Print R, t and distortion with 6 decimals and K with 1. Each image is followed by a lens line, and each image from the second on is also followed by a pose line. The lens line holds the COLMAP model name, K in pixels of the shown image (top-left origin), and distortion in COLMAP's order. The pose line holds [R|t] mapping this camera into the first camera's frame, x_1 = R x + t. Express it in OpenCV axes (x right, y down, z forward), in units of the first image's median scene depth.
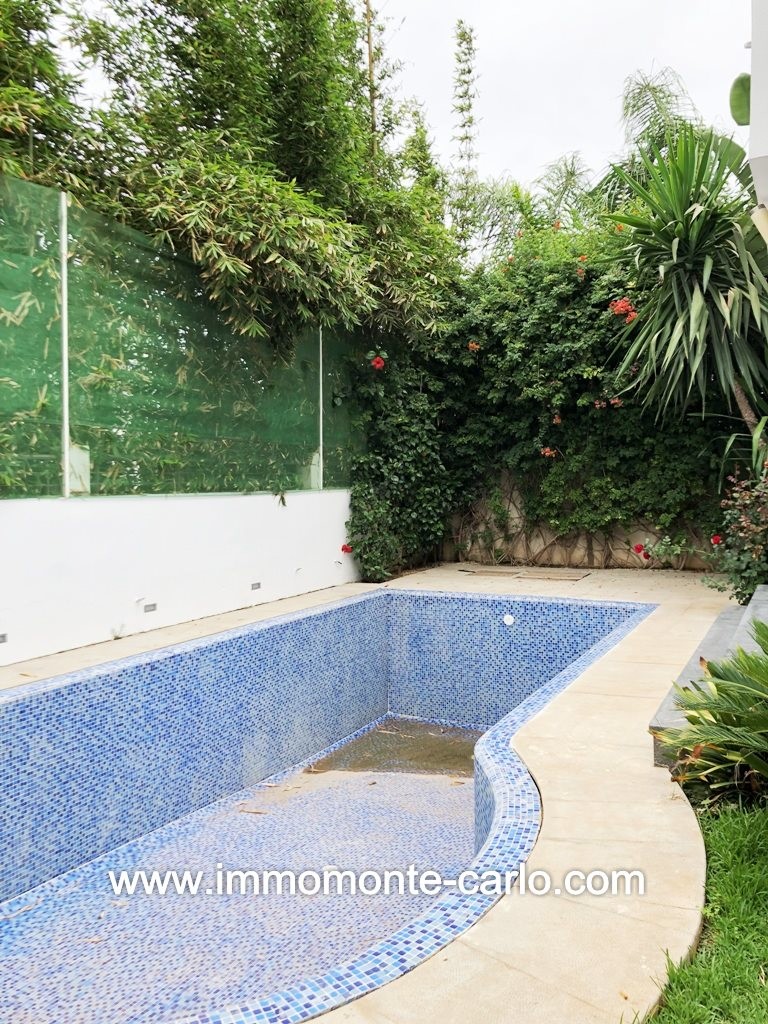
lens RADIAL K [[846.4, 0, 386.6], [0, 846.4, 509.1], [0, 0, 1]] dist [0.004763, 0.008571]
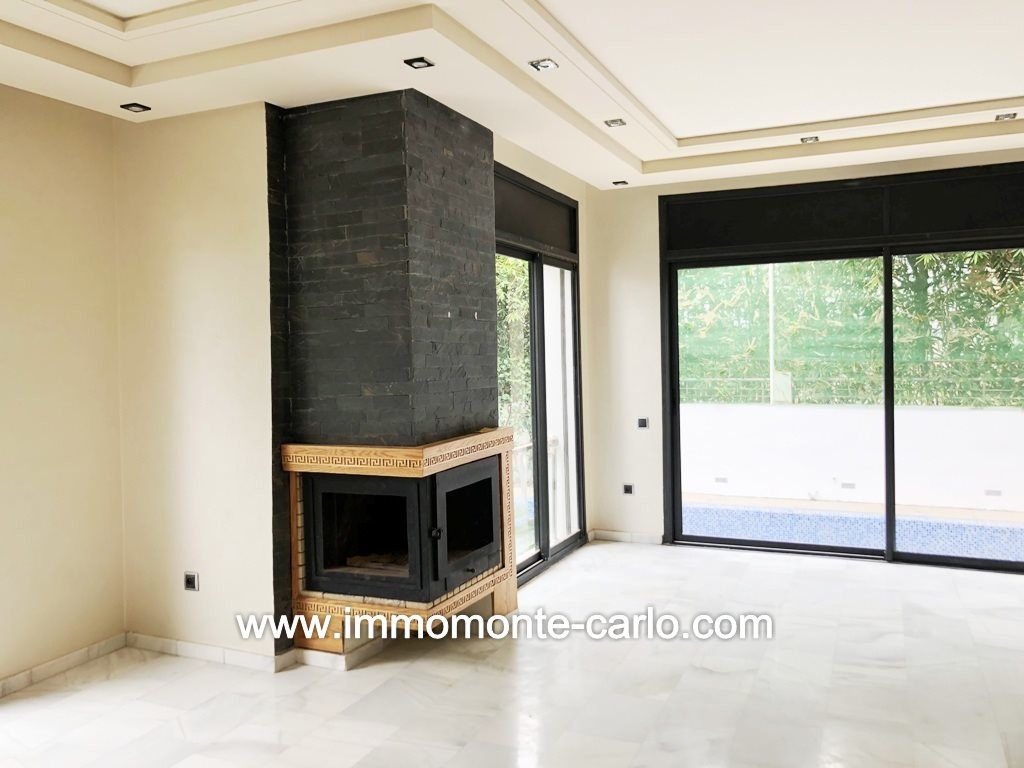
lens RADIAL K [[846.4, 0, 506.3], [0, 846.4, 388.7], [0, 0, 1]] dist [0.004763, 0.008571]
pose [[0.028139, 0.052400, -0.998230, 1.232655], [-0.024738, 0.998356, 0.051709, -0.114741], [0.999298, 0.023240, 0.029389, 0.439901]]
